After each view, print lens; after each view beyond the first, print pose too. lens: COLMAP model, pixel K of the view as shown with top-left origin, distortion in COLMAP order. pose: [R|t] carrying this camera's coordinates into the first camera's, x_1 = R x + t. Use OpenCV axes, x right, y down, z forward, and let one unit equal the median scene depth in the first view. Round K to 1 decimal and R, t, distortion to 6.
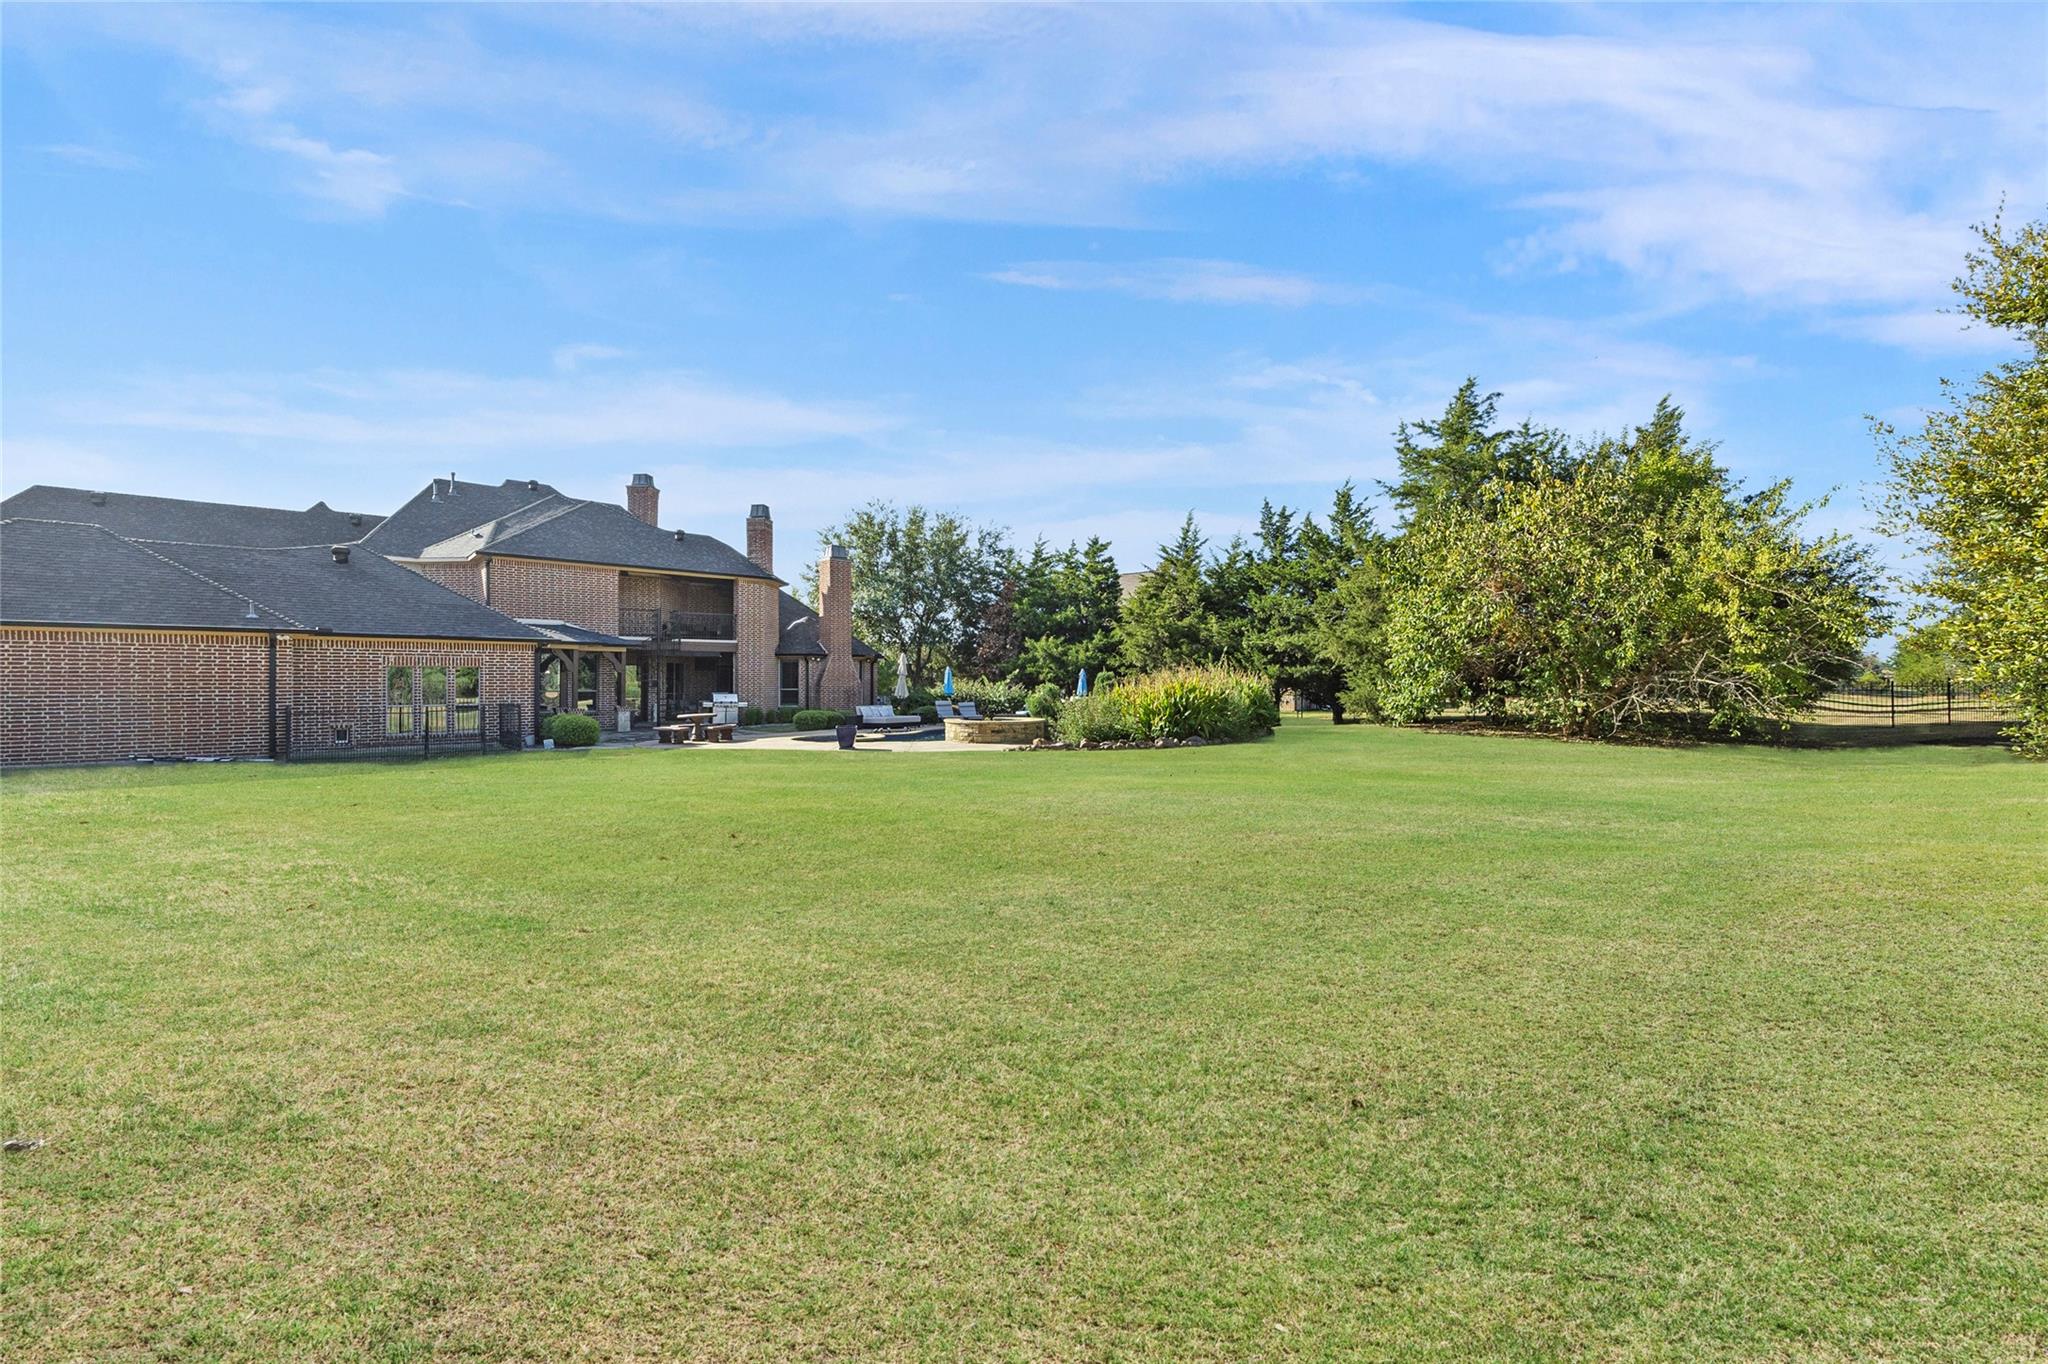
lens RADIAL K [[817.5, 0, 1024.3], [0, 817.5, 682.6], [0, 0, 1]] dist [-0.004472, -0.000008]
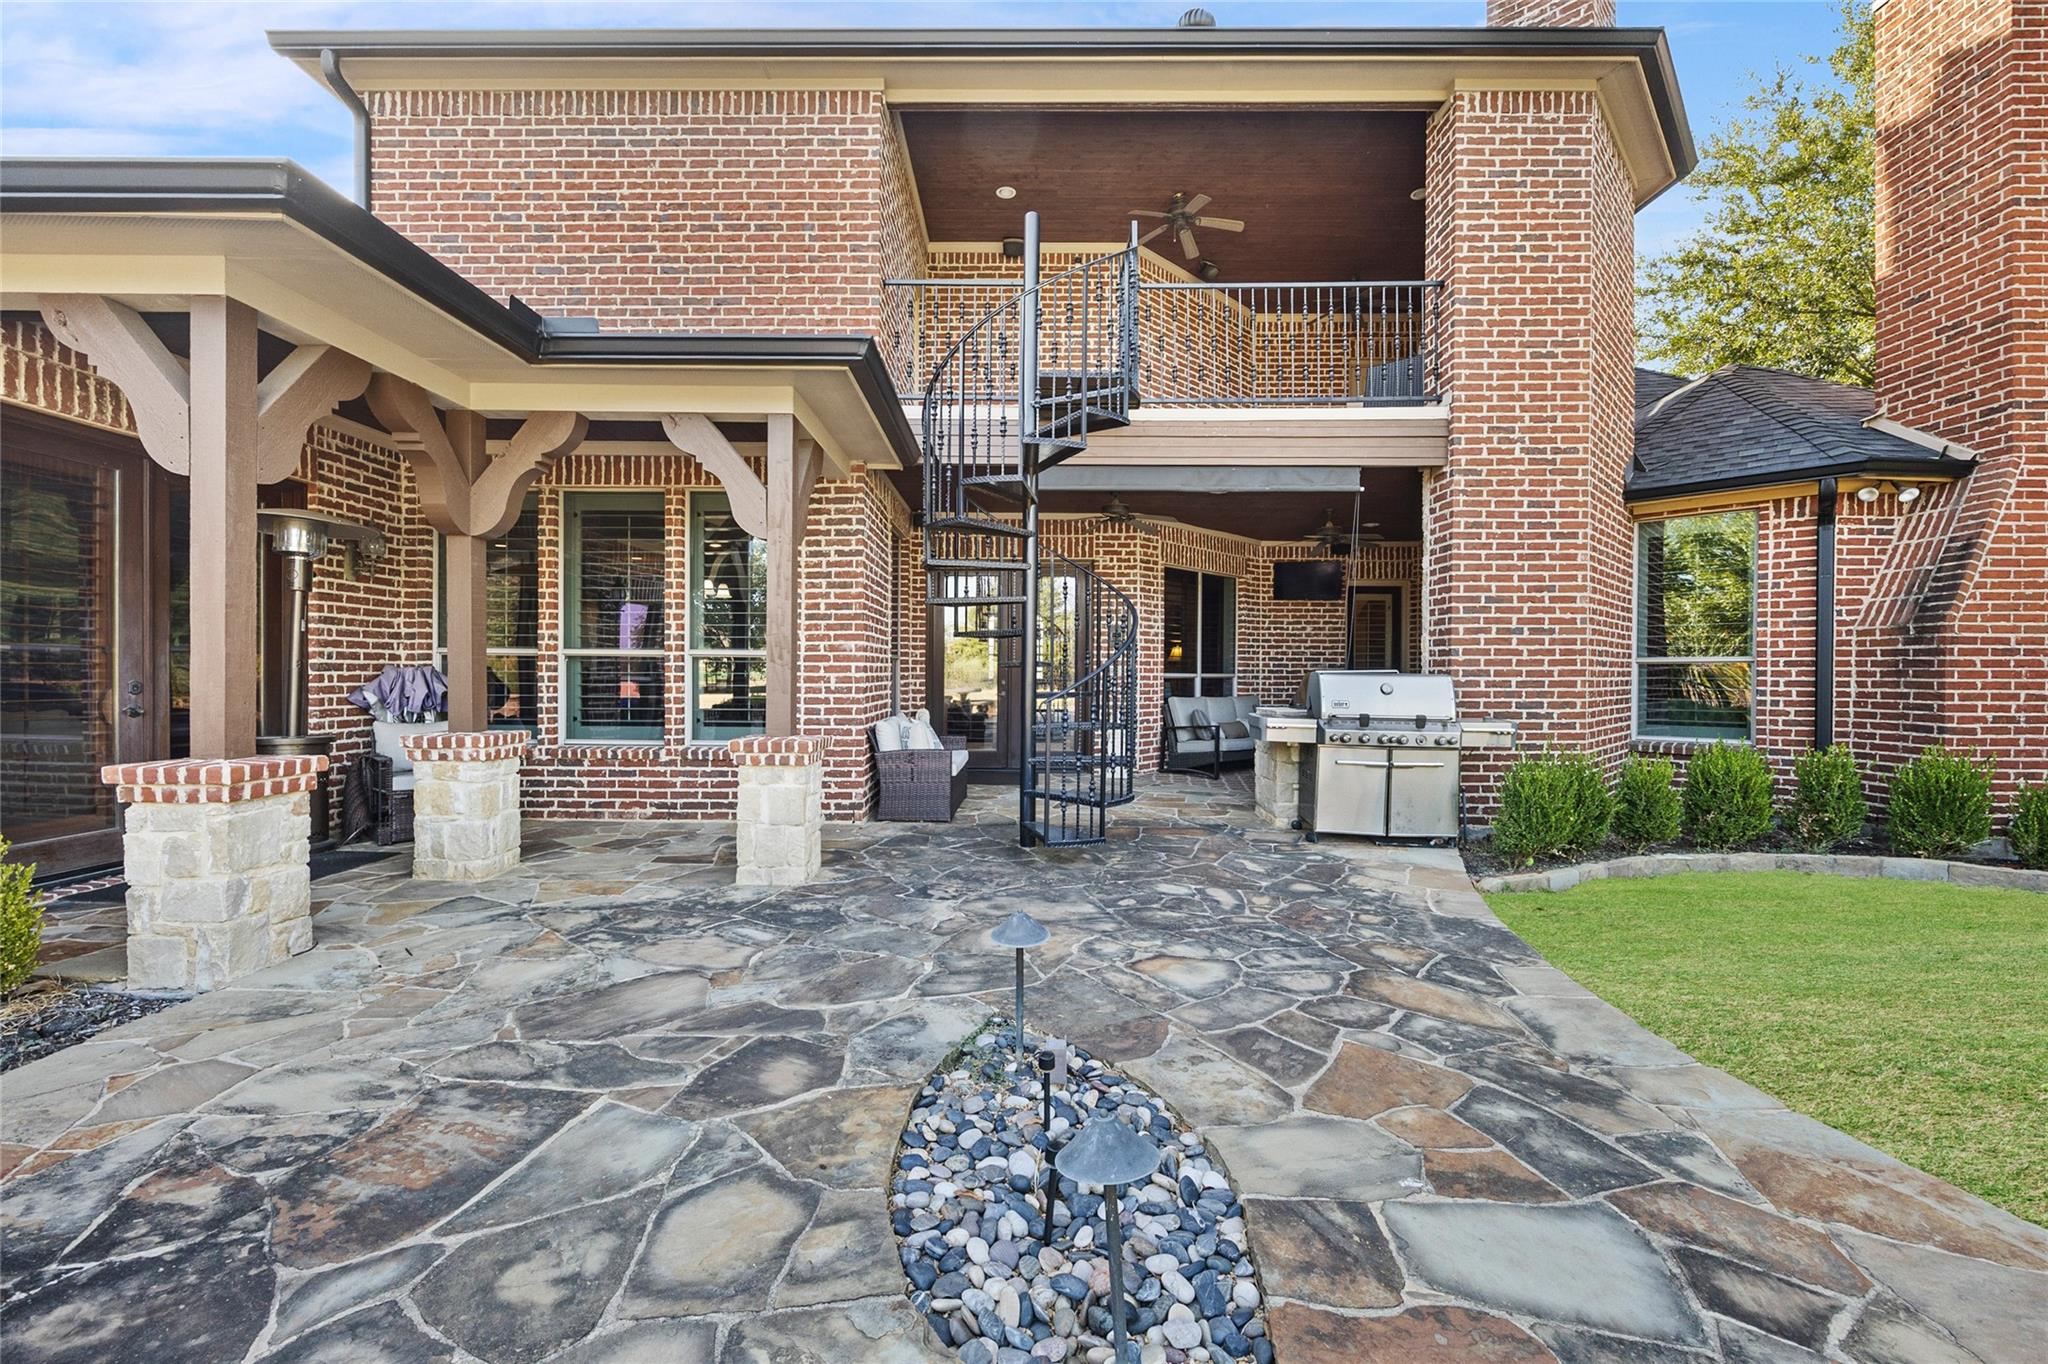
lens RADIAL K [[817.5, 0, 1020.9], [0, 817.5, 680.3], [0, 0, 1]] dist [-0.004472, -0.000008]
pose [[0.727475, 0.012669, -0.686018, -0.285761], [-0.011996, 0.999912, 0.005744, 0.014731], [0.686030, 0.004051, 0.727562, 0.774831]]
